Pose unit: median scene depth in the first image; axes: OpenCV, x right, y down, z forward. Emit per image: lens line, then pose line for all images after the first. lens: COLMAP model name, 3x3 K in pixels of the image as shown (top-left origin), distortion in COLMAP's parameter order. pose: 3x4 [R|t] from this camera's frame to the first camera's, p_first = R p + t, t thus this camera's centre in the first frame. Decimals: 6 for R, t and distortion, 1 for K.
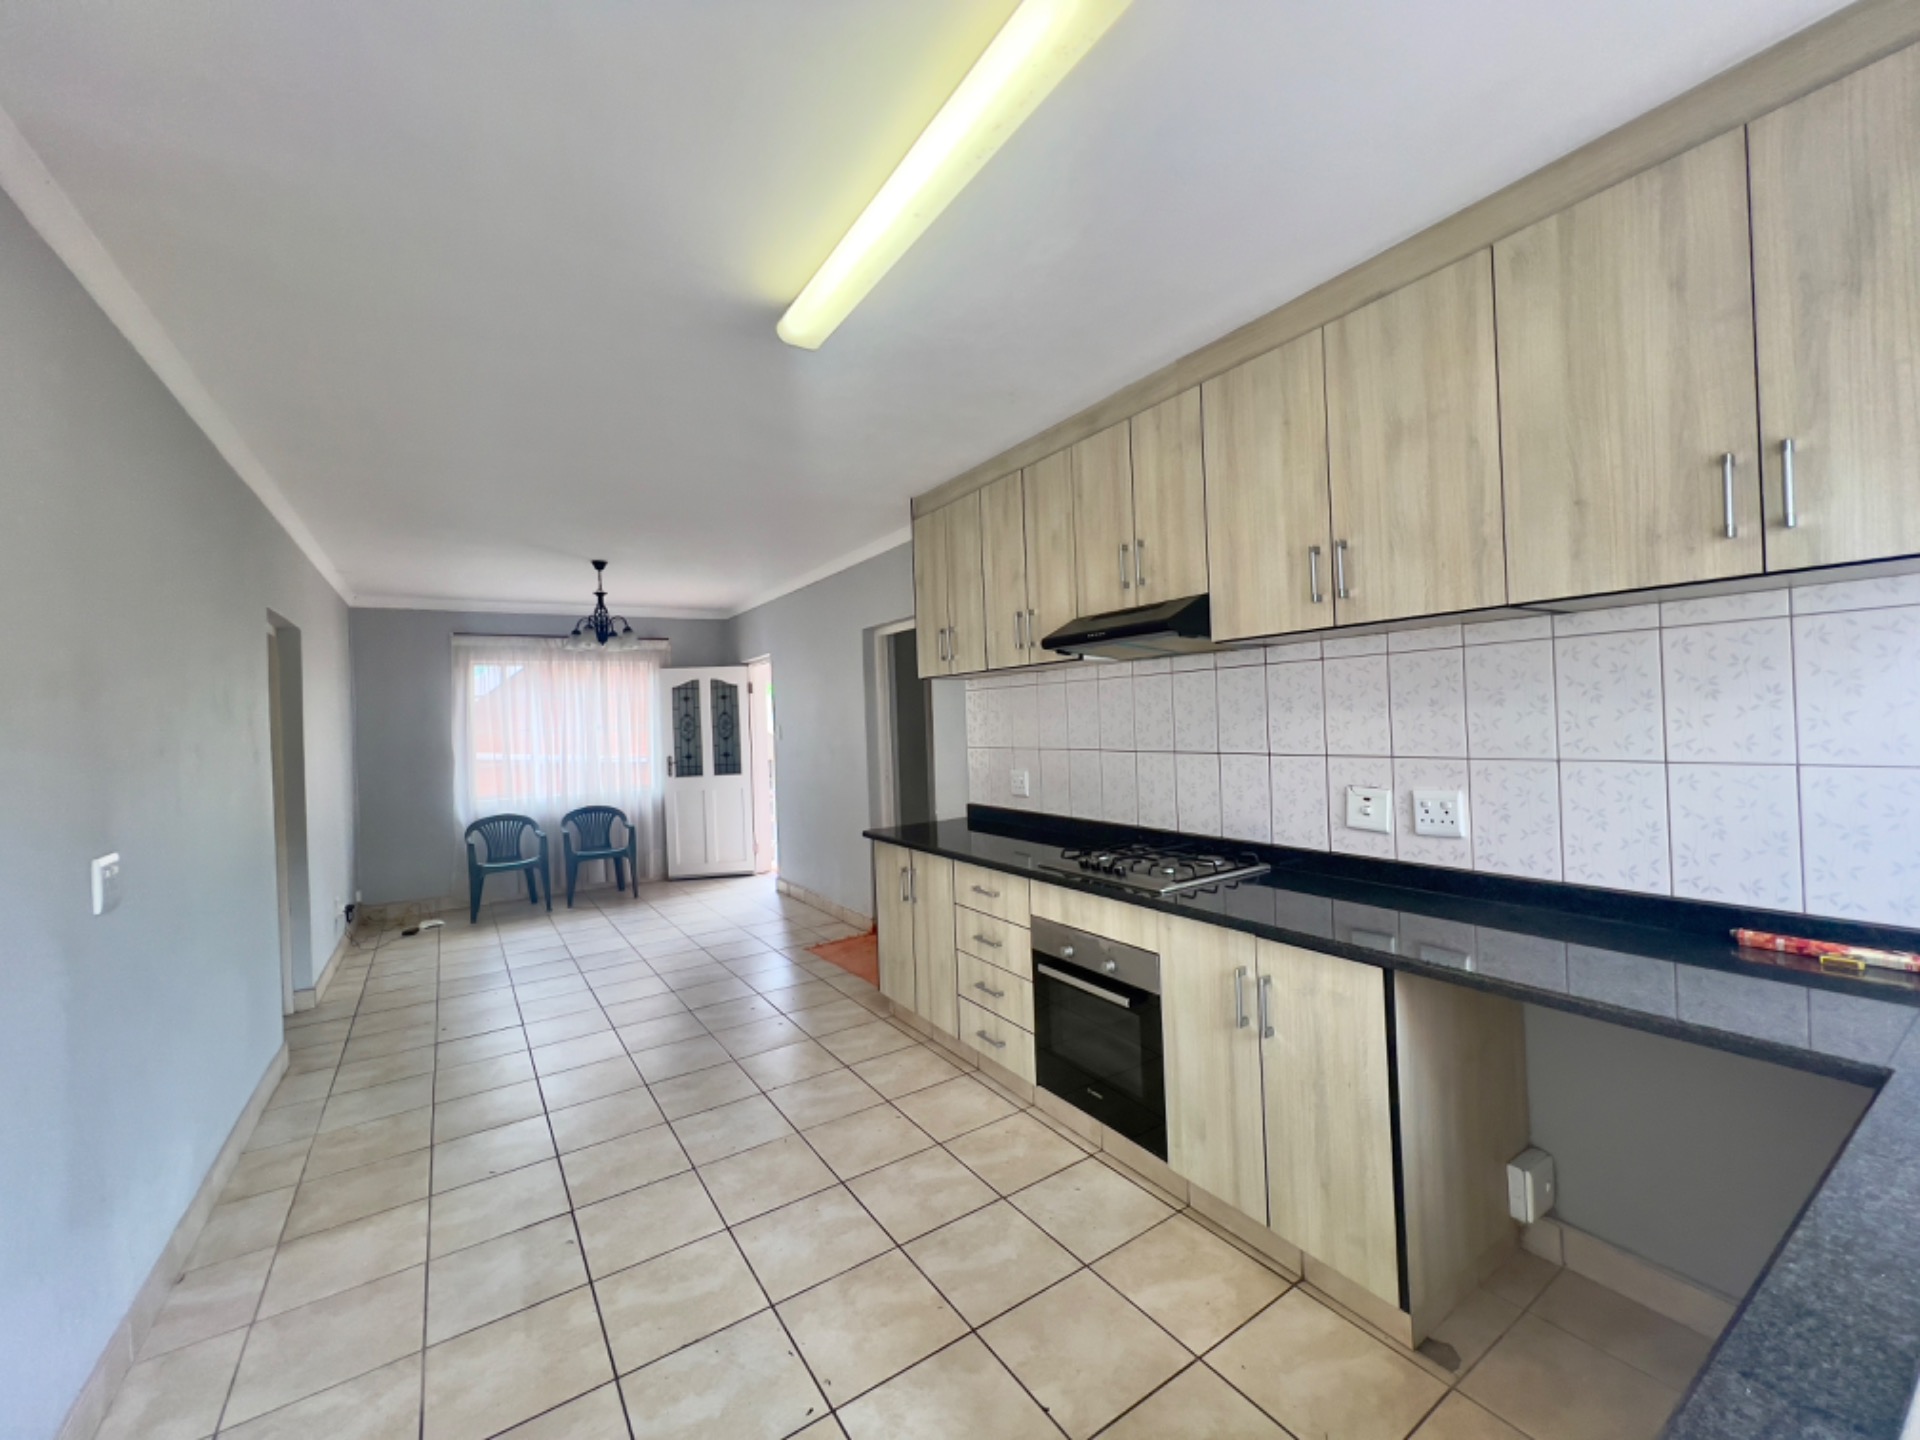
lens RADIAL K [[770.6, 0, 950.7], [0, 770.6, 718.6], [0, 0, 1]] dist [-0.003171, 0.001273]
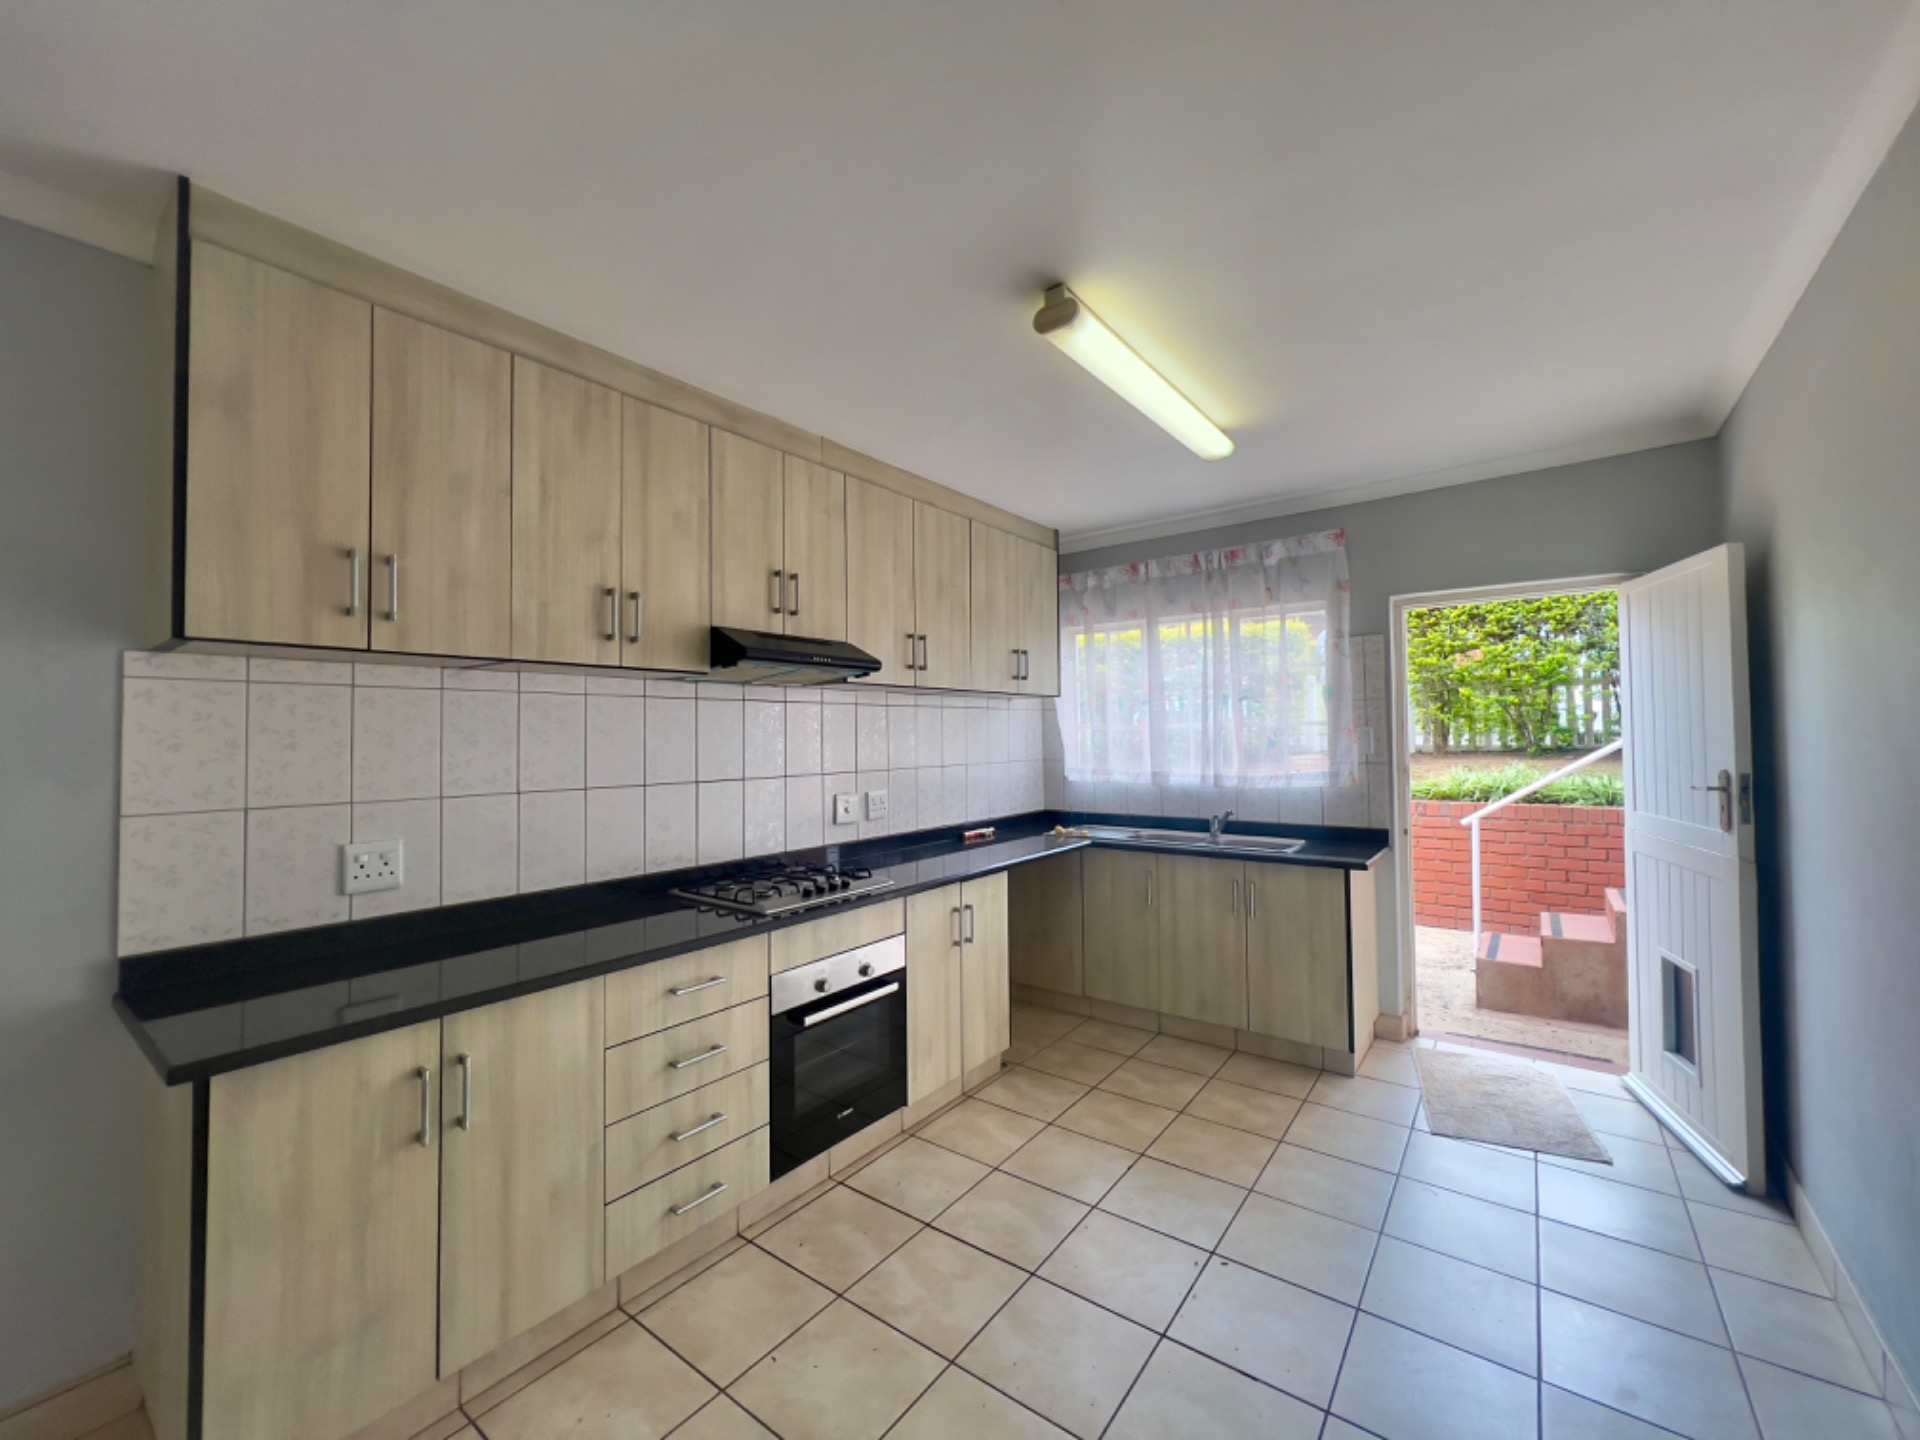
lens RADIAL K [[769.1, 0, 955.4], [0, 769.1, 717.1], [0, 0, 1]] dist [-0.004339, 0.001099]
pose [[-0.340814, 0.065850, 0.937822, -0.784342], [0.025201, 0.997825, -0.060905, 0.032908], [-0.939793, 0.002877, -0.341733, 1.128727]]
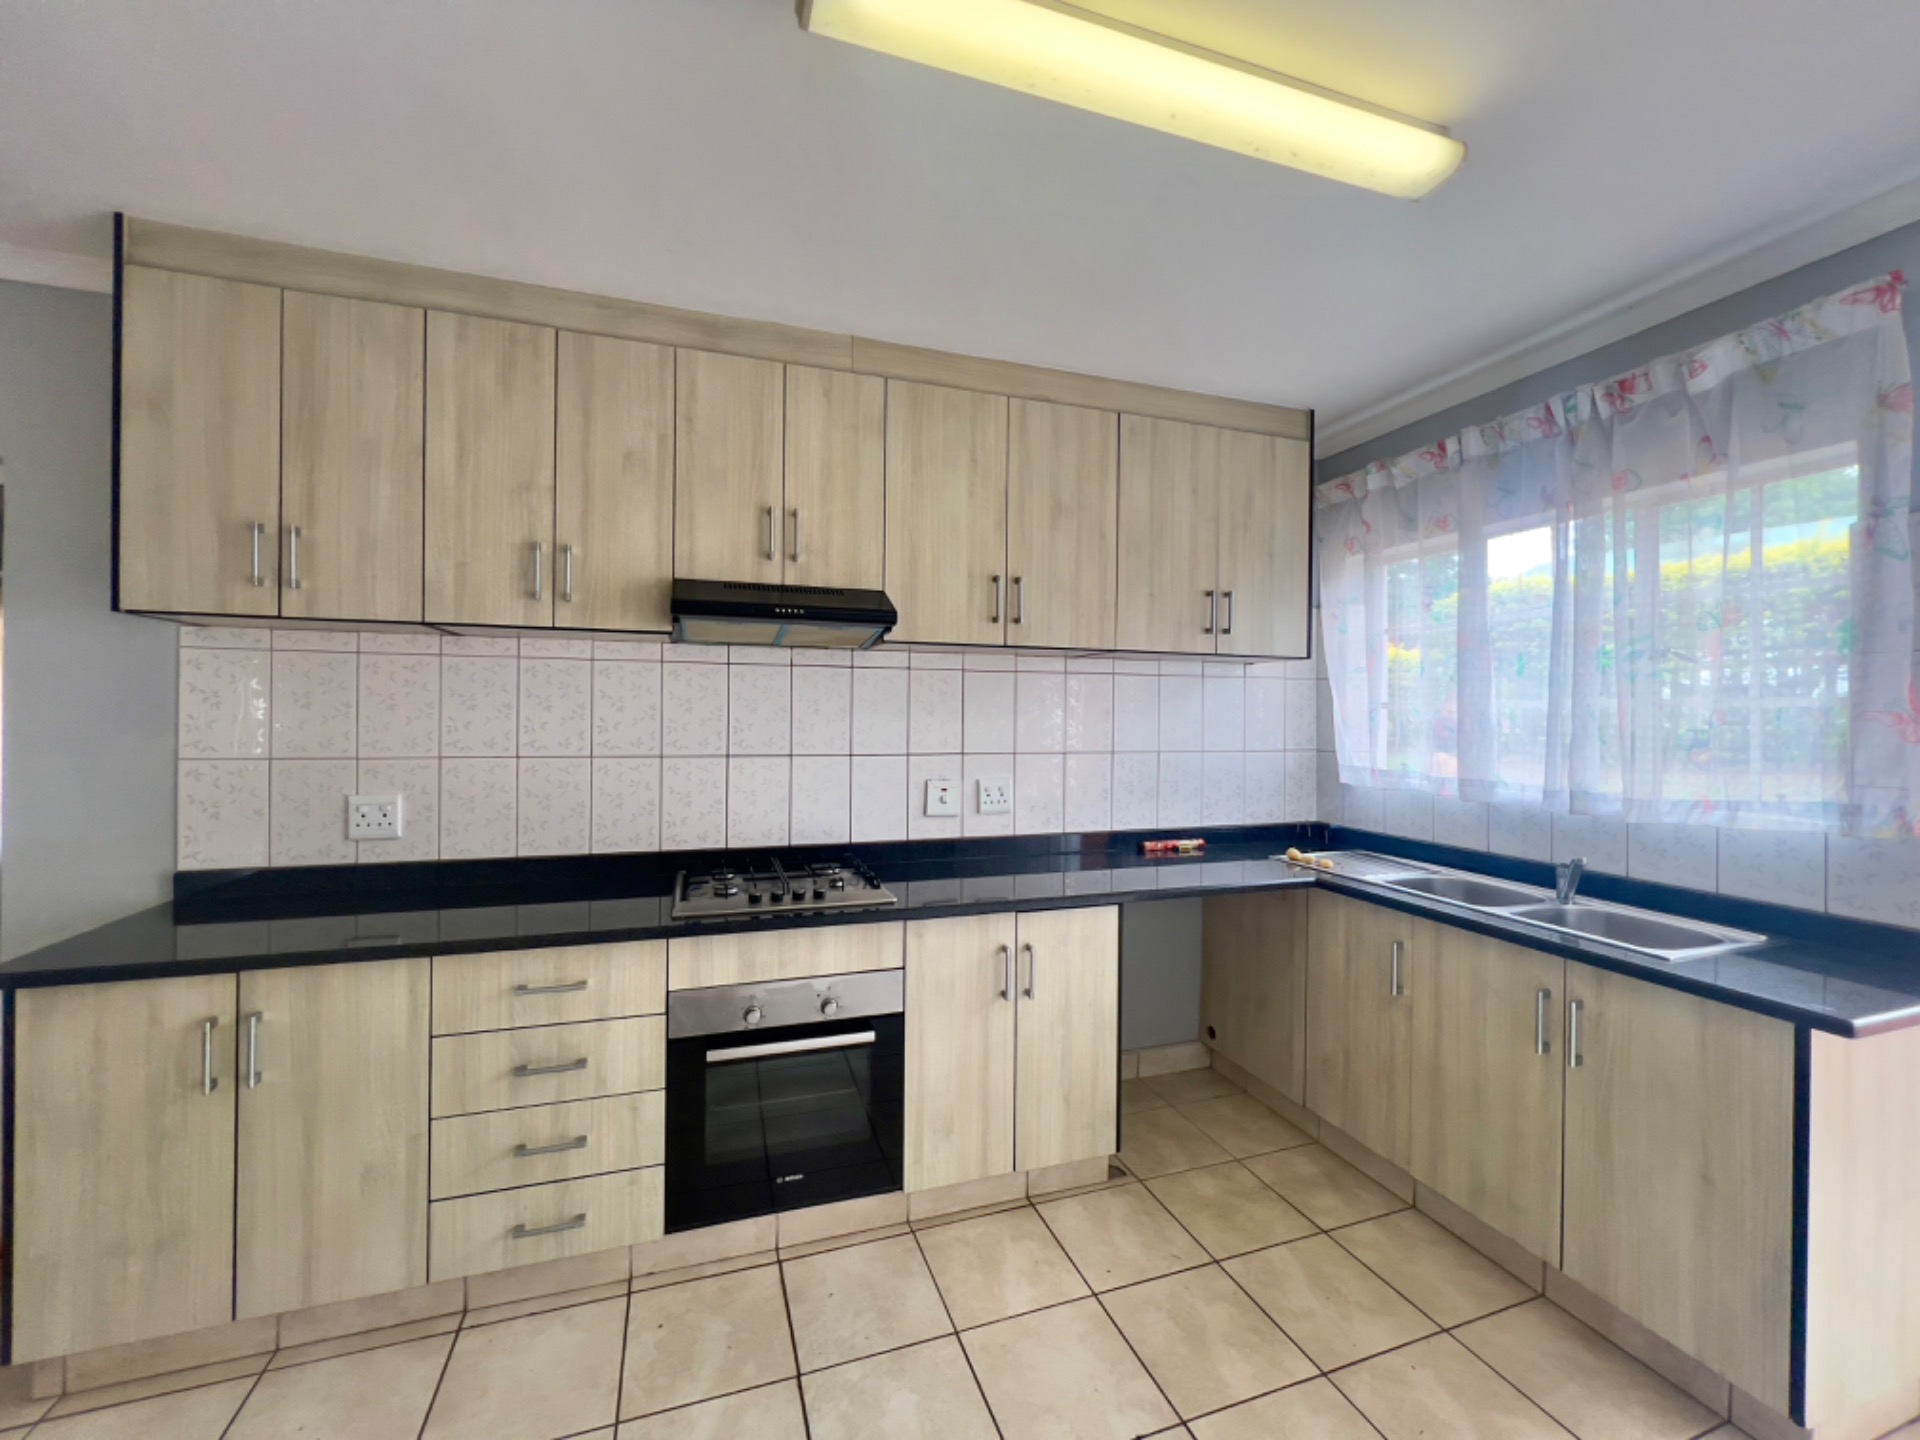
lens RADIAL K [[769.1, 0, 957.5], [0, 769.1, 716.3], [0, 0, 1]] dist [-0.004339, 0.001099]
pose [[0.241598, 0.036273, 0.969698, -0.530036], [-0.019098, 0.999285, -0.032622, 0.025459], [-0.970188, -0.010638, 0.242118, 0.599755]]
